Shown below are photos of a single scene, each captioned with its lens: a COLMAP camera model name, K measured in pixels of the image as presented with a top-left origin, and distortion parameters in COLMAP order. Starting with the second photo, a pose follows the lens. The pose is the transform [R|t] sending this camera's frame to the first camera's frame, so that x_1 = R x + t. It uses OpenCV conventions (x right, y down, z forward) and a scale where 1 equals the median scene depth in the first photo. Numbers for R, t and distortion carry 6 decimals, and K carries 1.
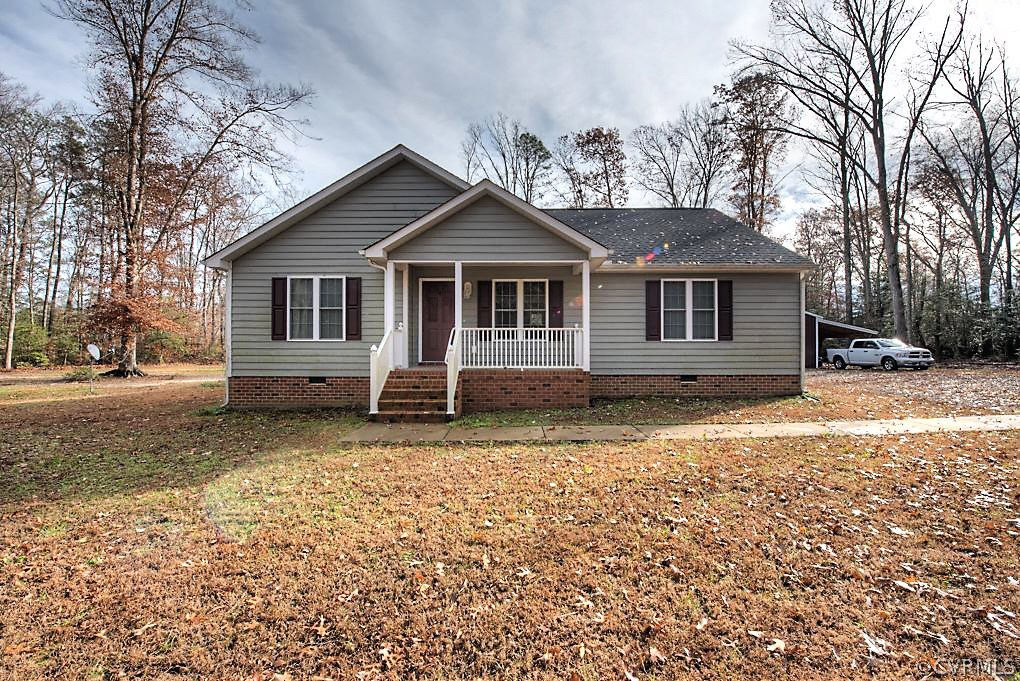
lens RADIAL K [[420.5, 0, 510.0], [0, 420.5, 340.5], [0, 0, 1]] dist [-0.013798, -0.002046]
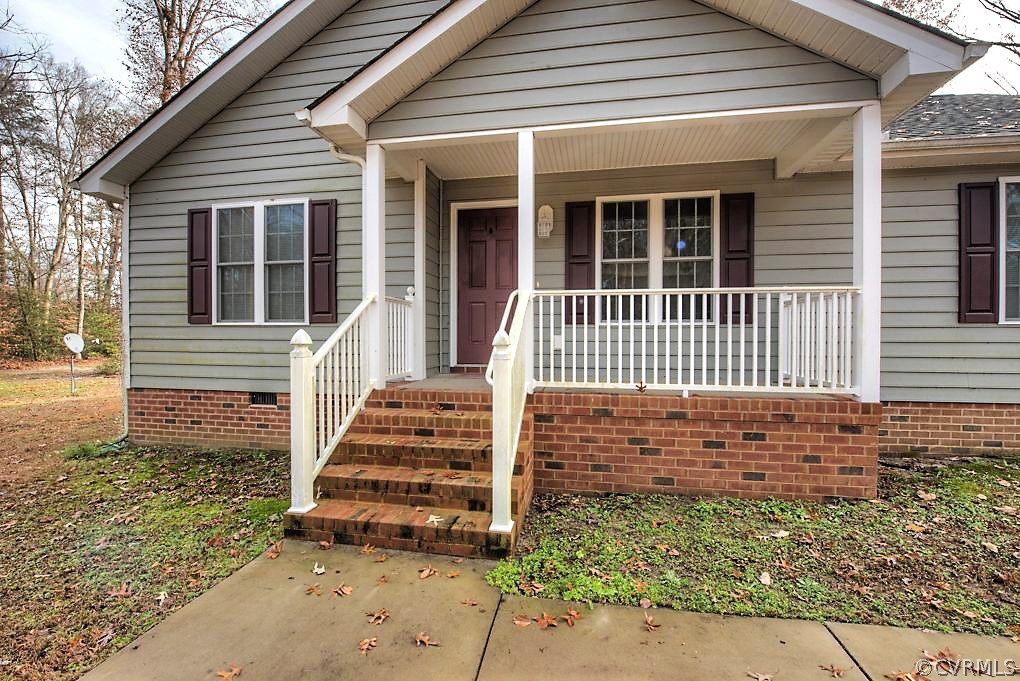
lens RADIAL K [[420.5, 0, 510.0], [0, 420.5, 340.5], [0, 0, 1]] dist [-0.013798, -0.002046]
pose [[0.986080, 0.003719, -0.166231, -0.062171], [-0.000633, 0.999827, 0.018614, 0.010841], [0.166272, -0.018250, 0.985911, 0.530274]]
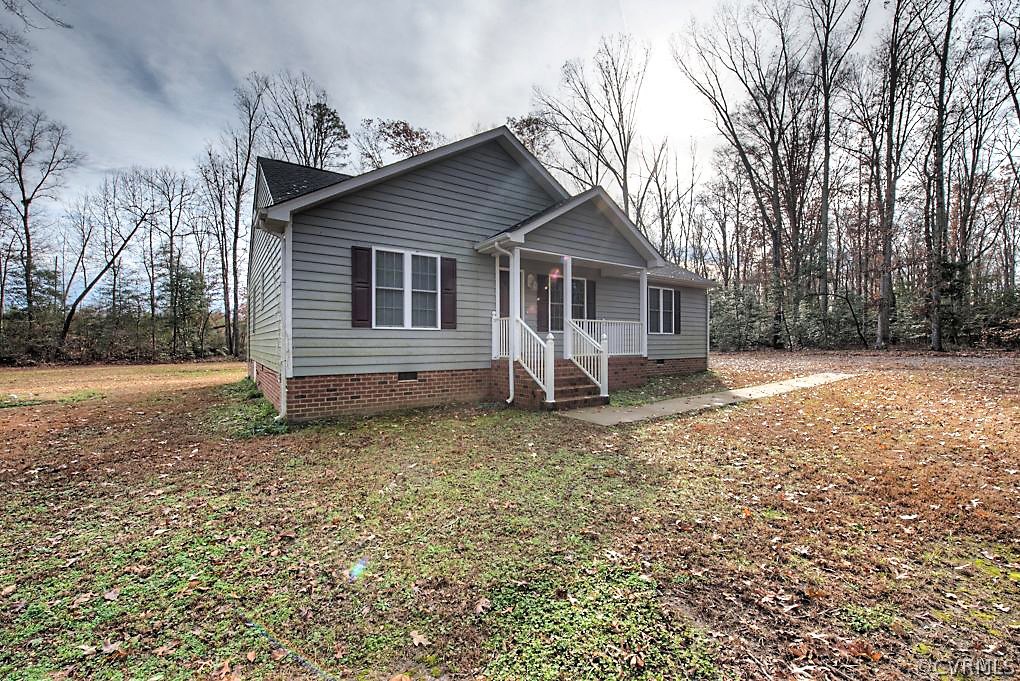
lens RADIAL K [[420.5, 0, 510.0], [0, 420.5, 340.5], [0, 0, 1]] dist [-0.013798, -0.002046]
pose [[0.810490, 0.000989, 0.585752, -0.786088], [-0.004815, 0.999976, 0.004974, 0.018835], [-0.585733, -0.006852, 0.810475, 0.203024]]
